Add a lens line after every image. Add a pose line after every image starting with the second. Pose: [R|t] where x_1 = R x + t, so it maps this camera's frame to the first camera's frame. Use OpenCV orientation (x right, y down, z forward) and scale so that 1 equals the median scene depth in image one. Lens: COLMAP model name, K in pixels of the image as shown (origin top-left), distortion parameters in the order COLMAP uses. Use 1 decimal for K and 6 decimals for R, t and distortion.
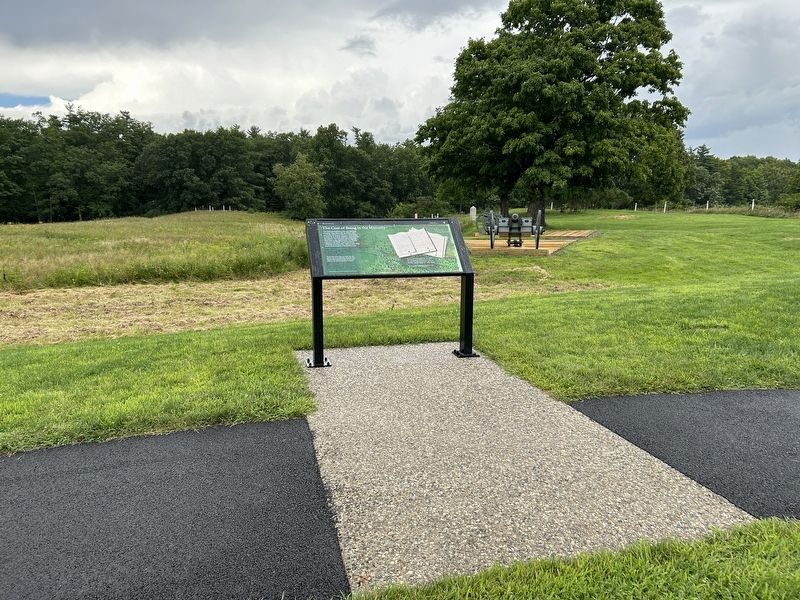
lens RADIAL K [[589.7, 0, 400.0], [0, 589.7, 300.0], [0, 0, 1]] dist [-0.001453, -0.003733]
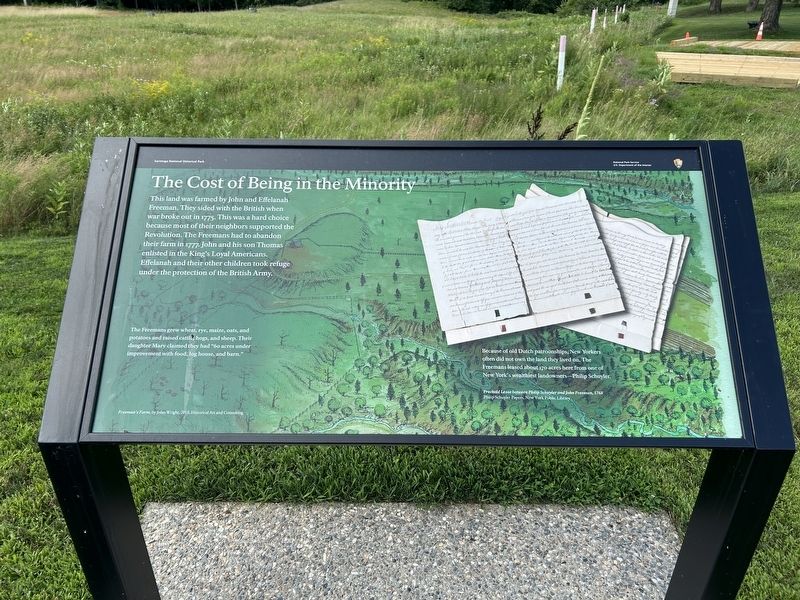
lens RADIAL K [[589.7, 0, 400.0], [0, 589.7, 300.0], [0, 0, 1]] dist [-0.001453, -0.003733]
pose [[0.965558, 0.119170, -0.231294, 0.030579], [-0.038975, 0.945160, 0.324273, -0.157891], [0.257253, -0.304090, 0.917251, 0.778668]]
